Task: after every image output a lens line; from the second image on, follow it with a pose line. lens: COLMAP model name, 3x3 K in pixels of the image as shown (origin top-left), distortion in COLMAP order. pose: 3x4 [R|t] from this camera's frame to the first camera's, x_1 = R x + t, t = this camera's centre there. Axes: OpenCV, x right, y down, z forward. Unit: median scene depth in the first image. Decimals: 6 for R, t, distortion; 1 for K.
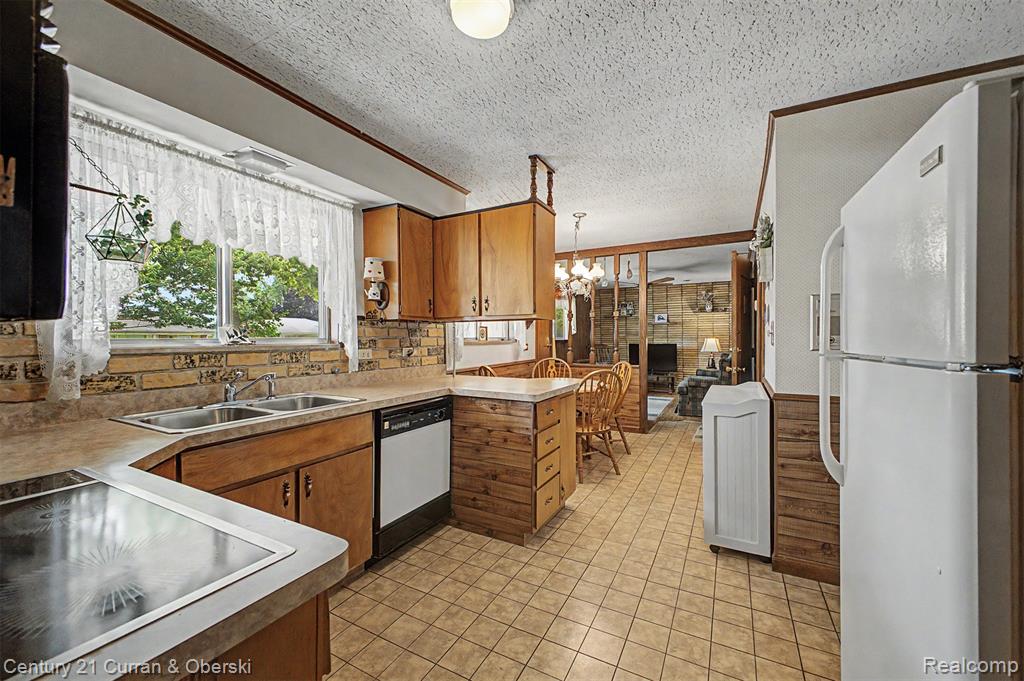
lens RADIAL K [[410.2, 0, 514.1], [0, 410.2, 340.1], [0, 0, 1]] dist [0.018138, -0.003482]
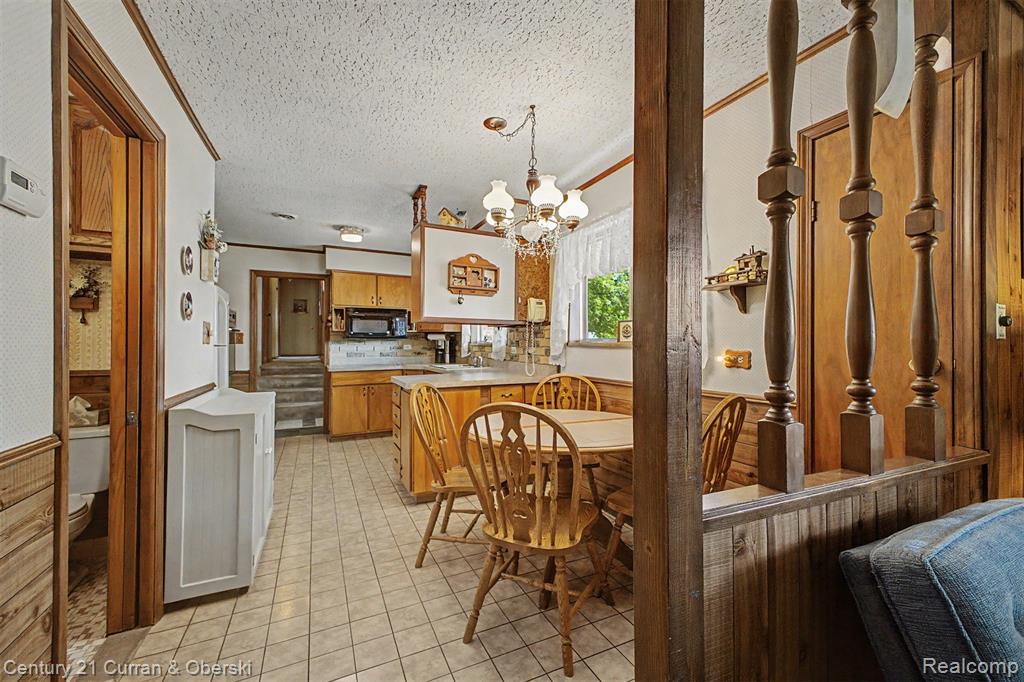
lens RADIAL K [[410.2, 0, 520.9], [0, 410.2, 337.9], [0, 0, 1]] dist [0.018138, -0.003482]
pose [[-0.578837, -0.002768, -0.815439, 0.392266], [0.003007, 0.999980, -0.005530, -0.000842], [0.815438, -0.005653, -0.578817, 0.876926]]
